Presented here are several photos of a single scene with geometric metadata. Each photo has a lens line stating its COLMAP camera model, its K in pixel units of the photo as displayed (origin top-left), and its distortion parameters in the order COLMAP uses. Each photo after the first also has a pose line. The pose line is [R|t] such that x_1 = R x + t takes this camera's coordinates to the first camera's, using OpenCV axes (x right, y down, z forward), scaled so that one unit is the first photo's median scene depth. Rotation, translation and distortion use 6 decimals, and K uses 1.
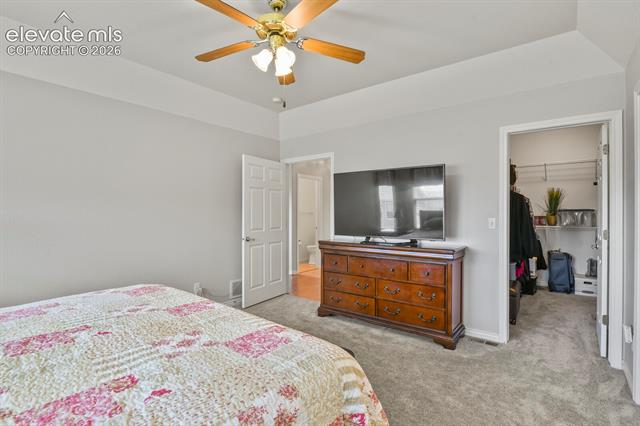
lens RADIAL K [[310.8, 0, 331.3], [0, 310.8, 212.6], [0, 0, 1]] dist [-0.027118, -0.000396]
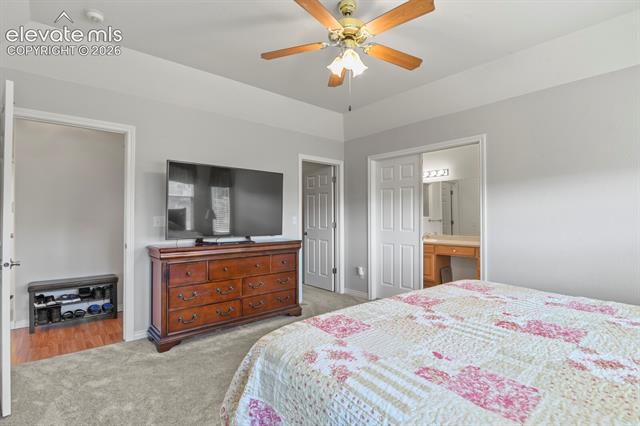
lens RADIAL K [[310.8, 0, 331.3], [0, 310.8, 212.6], [0, 0, 1]] dist [-0.027118, -0.000396]
pose [[0.149089, 0.018196, 0.988656, -0.805669], [0.006089, 0.999795, -0.019320, 0.028440], [-0.988805, 0.008901, 0.148947, 0.583481]]
